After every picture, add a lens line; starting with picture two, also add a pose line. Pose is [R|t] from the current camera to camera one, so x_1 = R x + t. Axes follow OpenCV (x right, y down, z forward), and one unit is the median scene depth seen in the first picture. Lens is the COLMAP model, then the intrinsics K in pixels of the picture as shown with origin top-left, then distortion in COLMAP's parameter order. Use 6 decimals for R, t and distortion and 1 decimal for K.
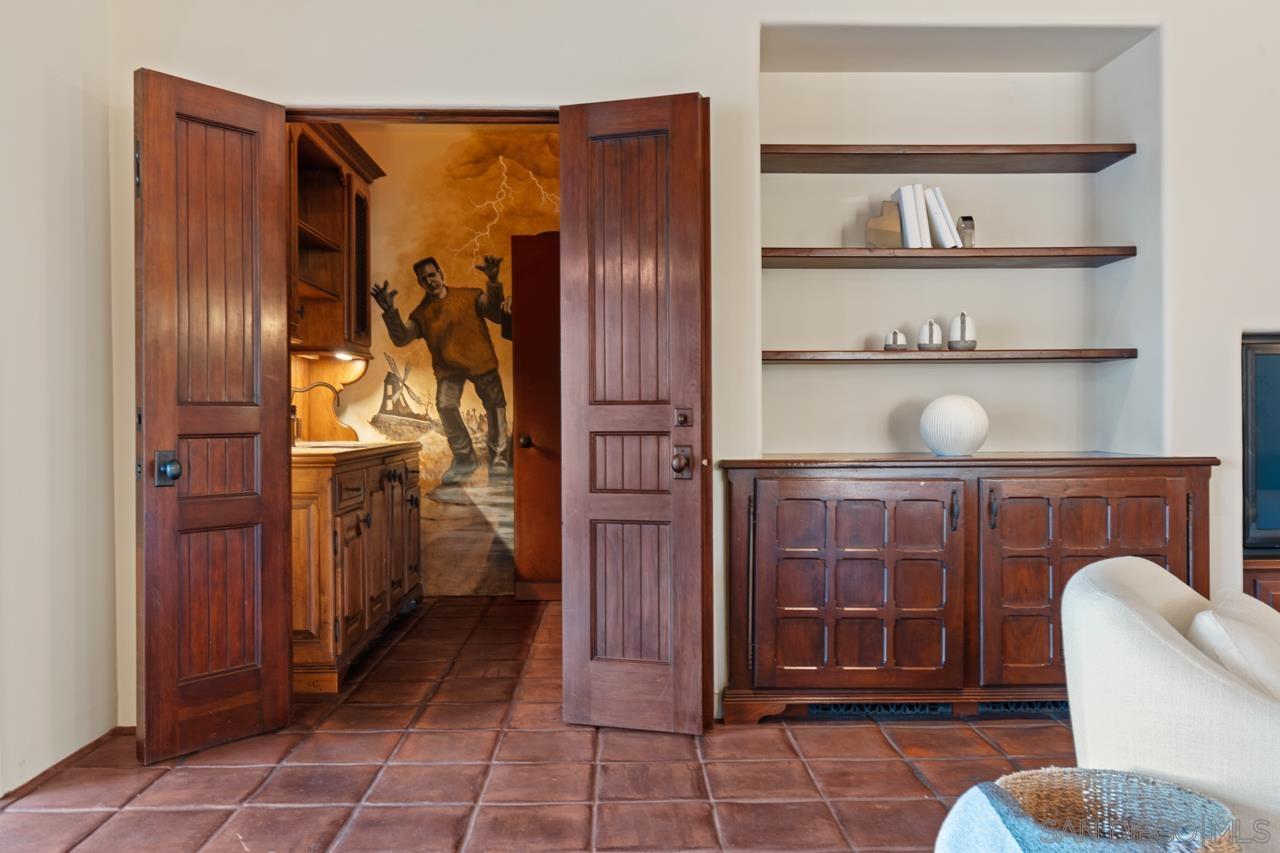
lens RADIAL K [[1044.0, 0, 640.0], [0, 1044.0, 426.5], [0, 0, 1]] dist [0.005898, 0.001736]
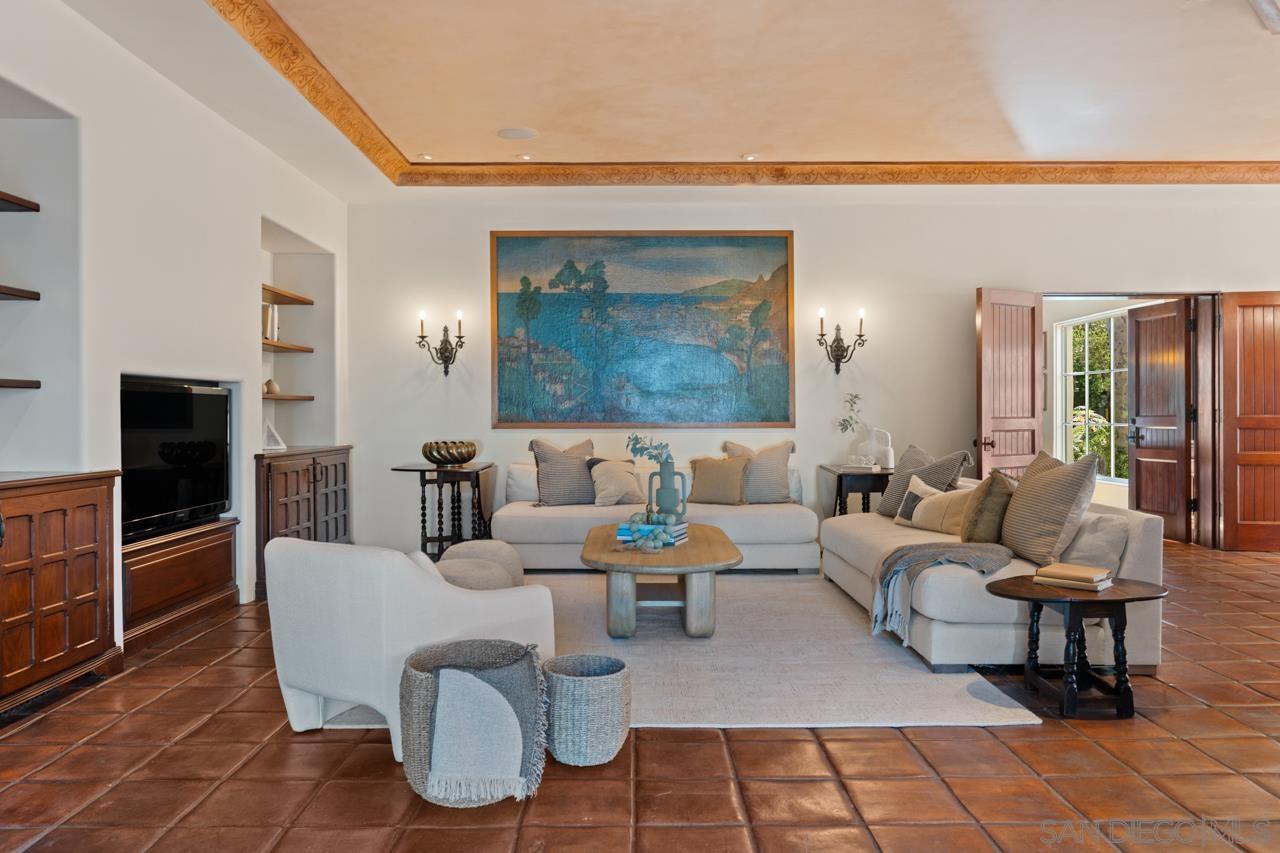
lens RADIAL K [[929.0, 0, 640.0], [0, 929.0, 426.5], [0, 0, 1]] dist [-0.001171, 0.000970]
pose [[0.017791, -0.010848, 0.999783, -0.622443], [0.018545, 0.999773, 0.010518, -0.025032], [-0.999670, 0.018354, 0.017988, 0.362508]]
